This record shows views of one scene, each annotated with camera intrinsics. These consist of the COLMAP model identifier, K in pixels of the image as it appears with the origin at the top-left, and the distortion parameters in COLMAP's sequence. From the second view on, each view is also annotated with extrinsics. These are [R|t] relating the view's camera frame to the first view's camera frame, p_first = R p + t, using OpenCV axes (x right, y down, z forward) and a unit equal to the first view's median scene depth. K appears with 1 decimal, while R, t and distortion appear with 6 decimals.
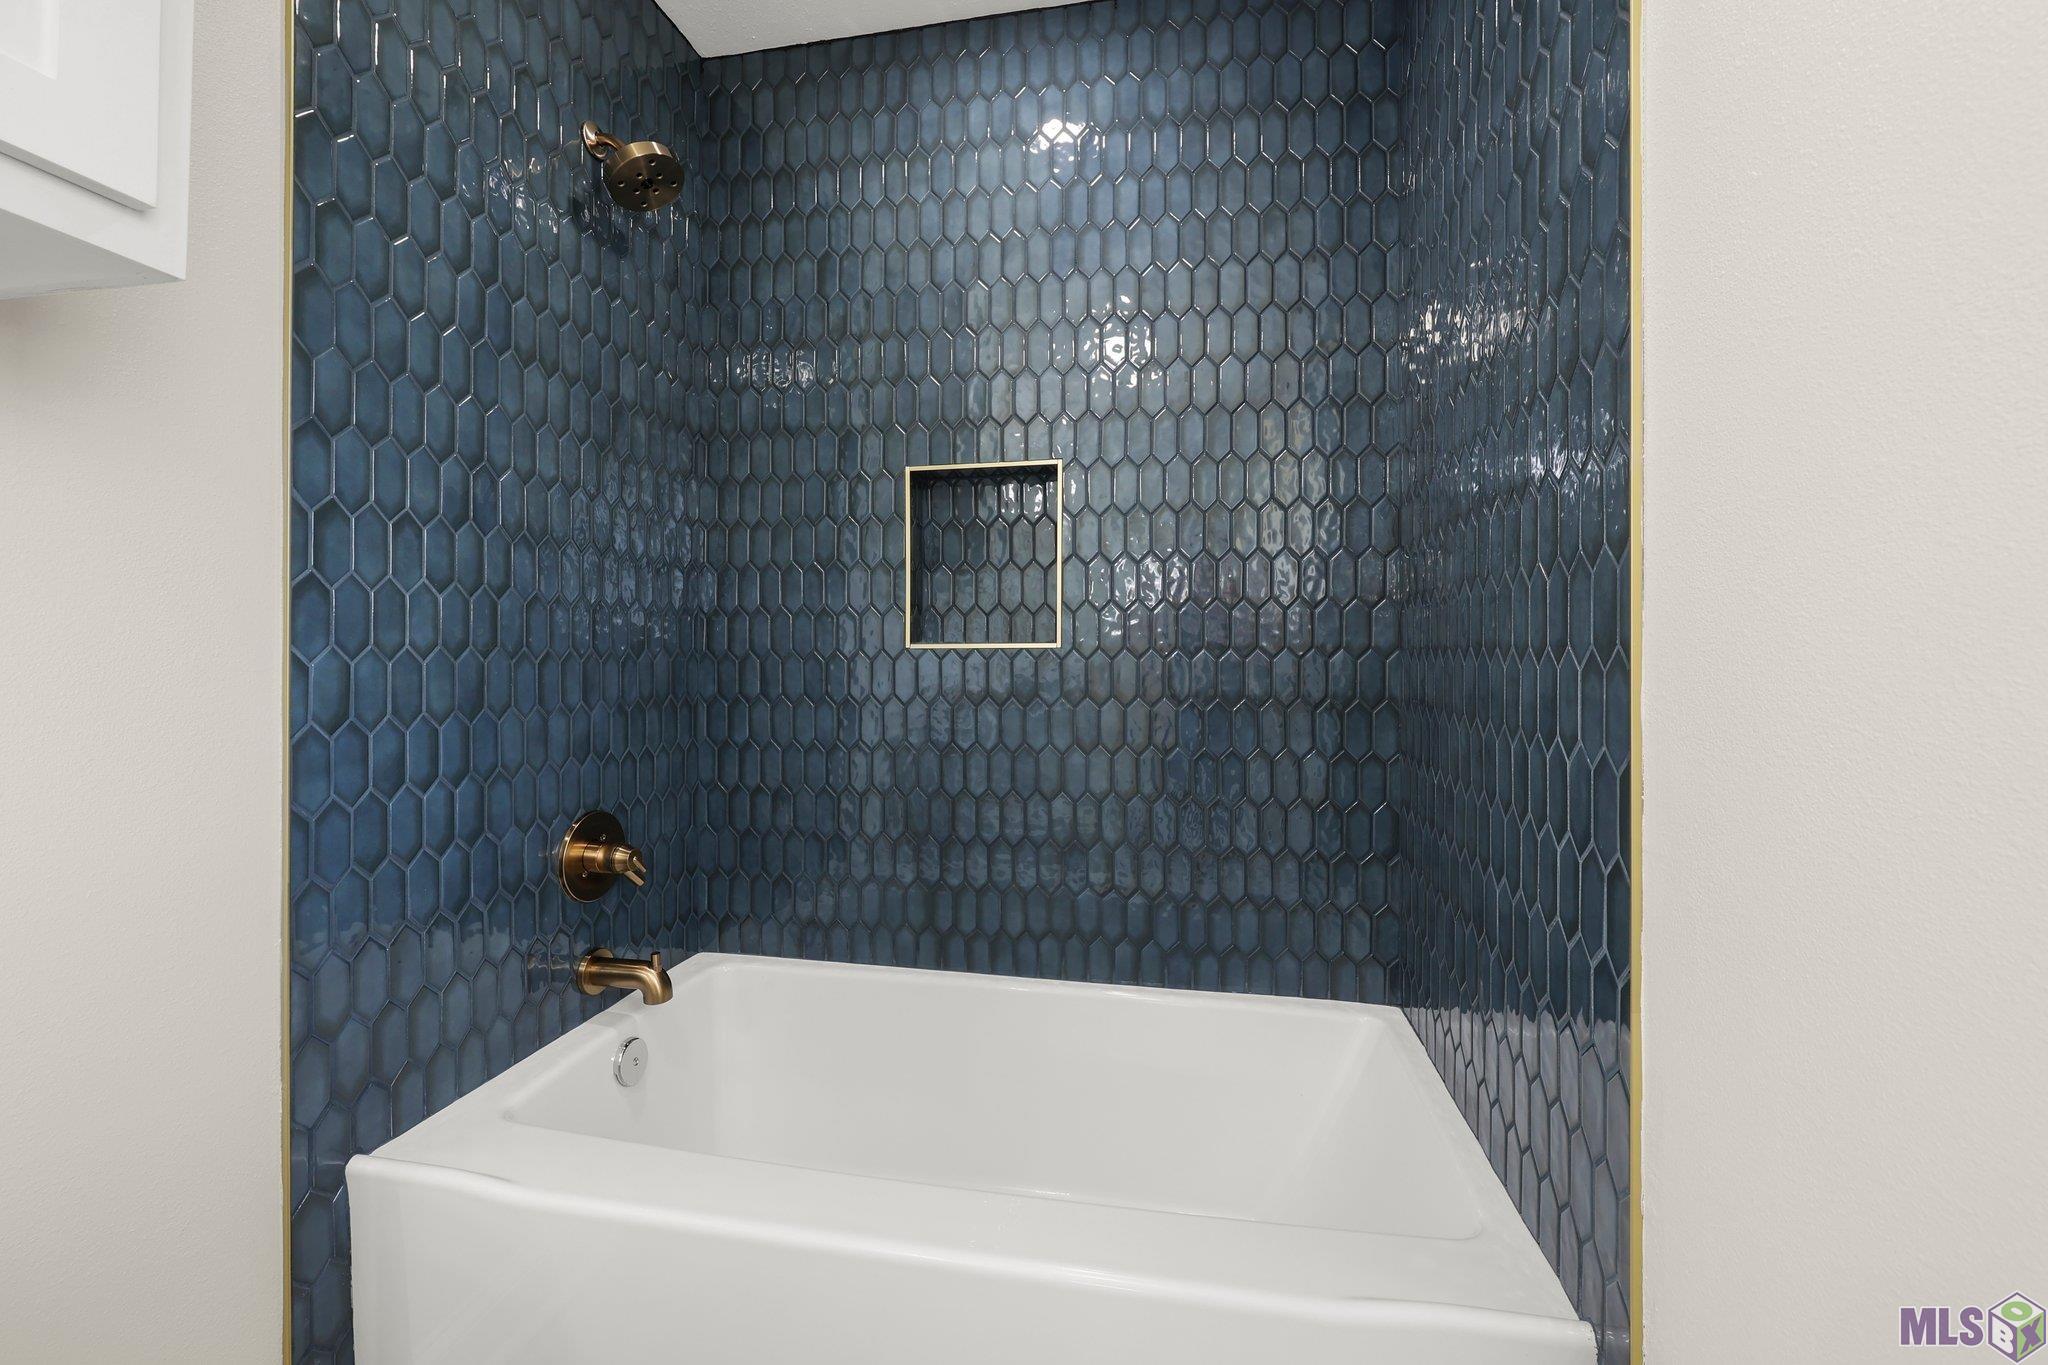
lens RADIAL K [[821.5, 0, 1027.6], [0, 821.5, 667.2], [0, 0, 1]] dist [0.000616, -0.000306]
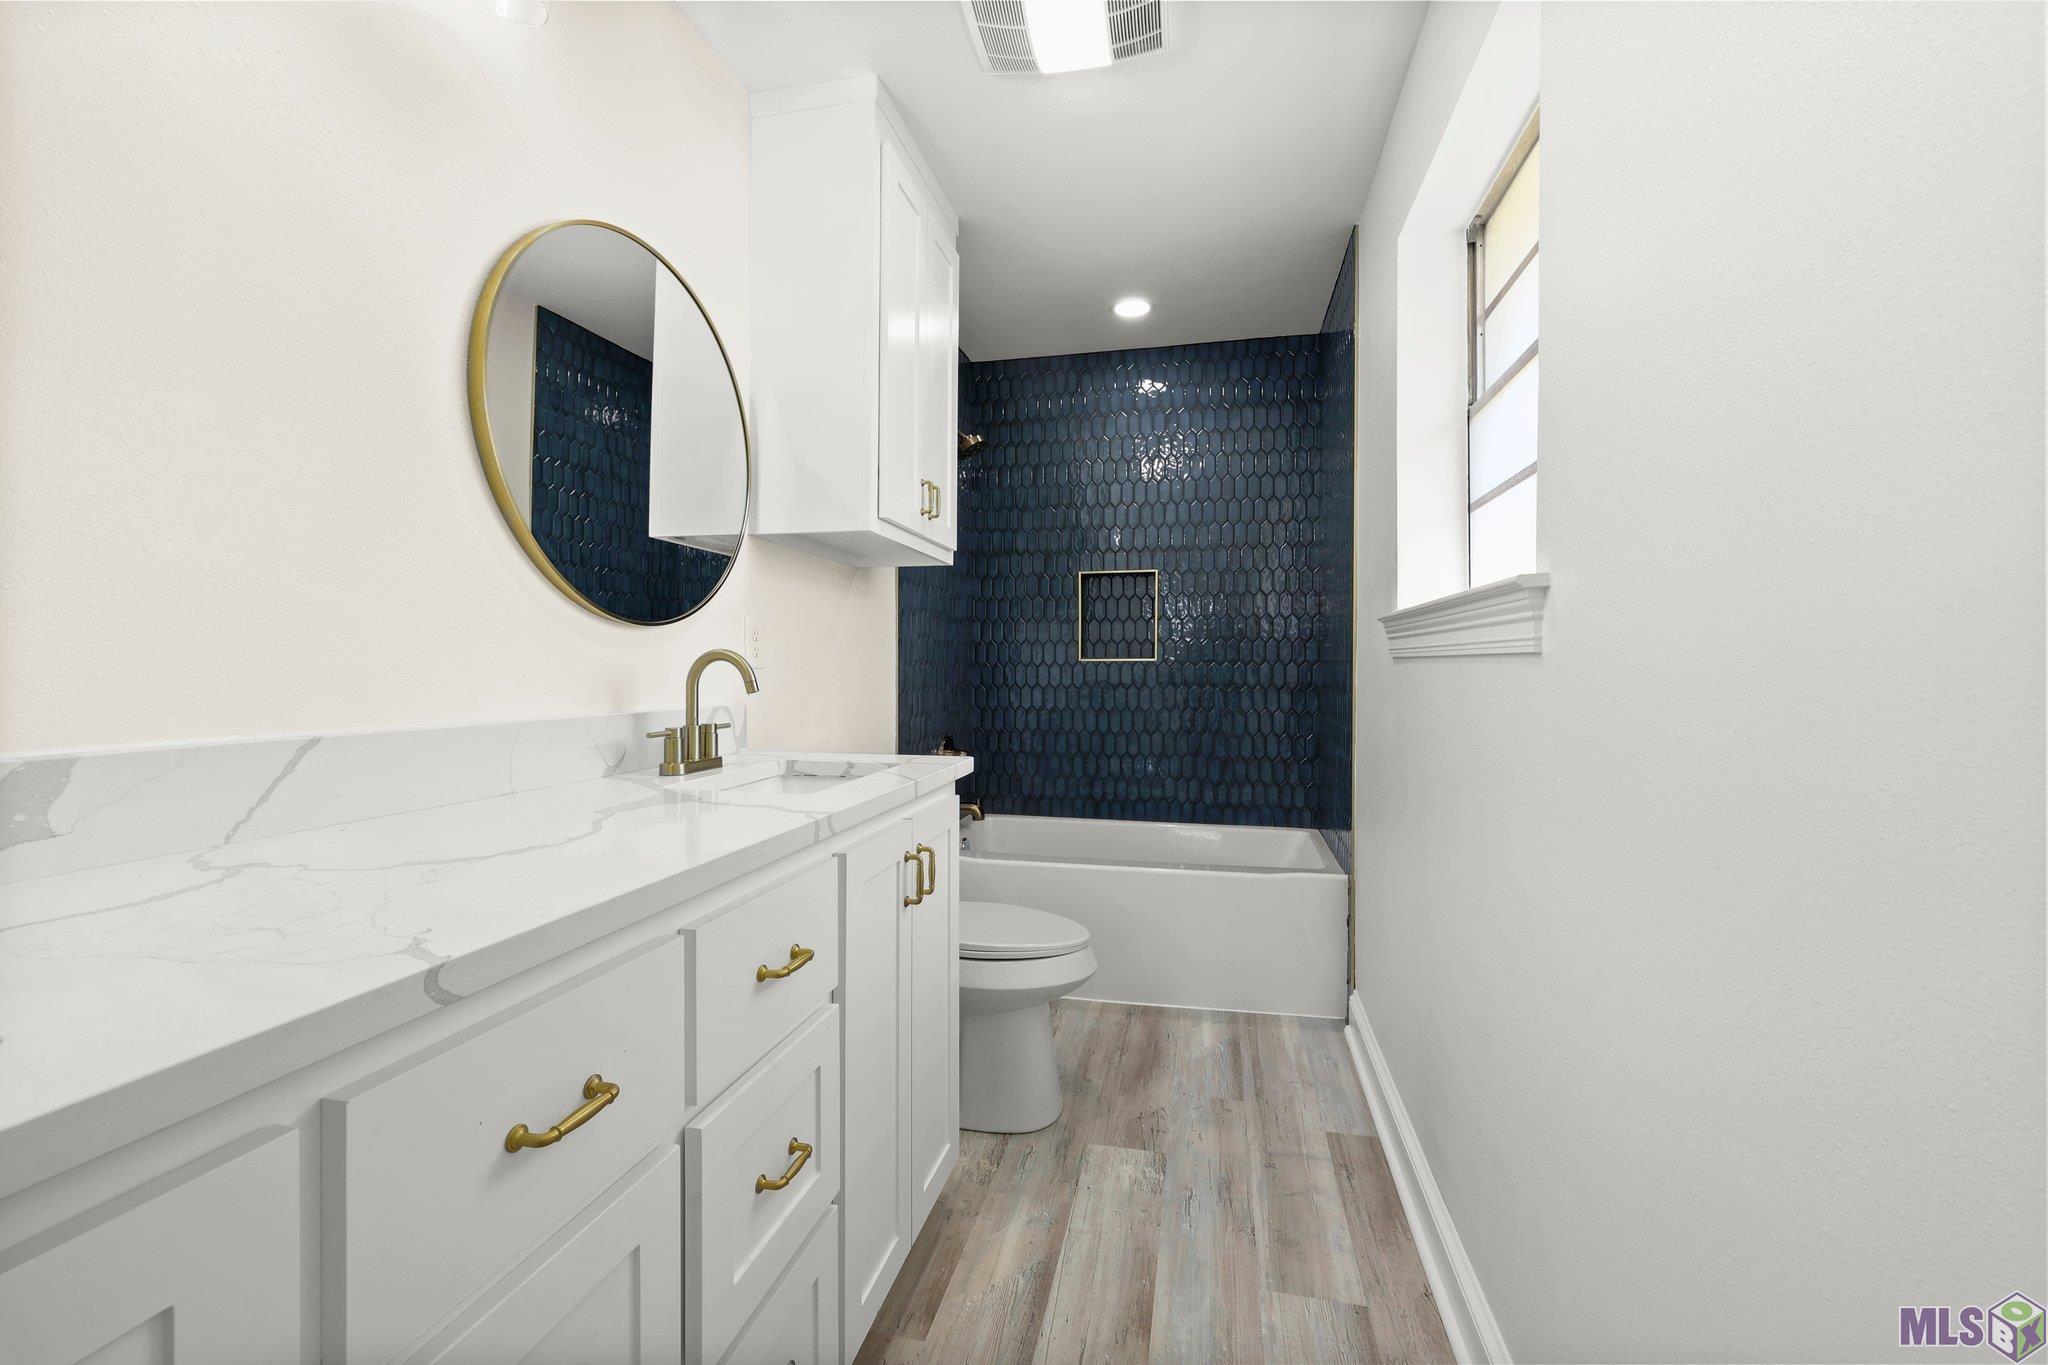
lens RADIAL K [[821.5, 0, 1023.1], [0, 821.5, 682.8], [0, 0, 1]] dist [0.000616, -0.000306]
pose [[0.999715, 0.000499, -0.023855, -0.241088], [-0.000200, 0.999922, 0.012518, 0.005284], [0.023860, -0.012509, 0.999637, -1.049128]]
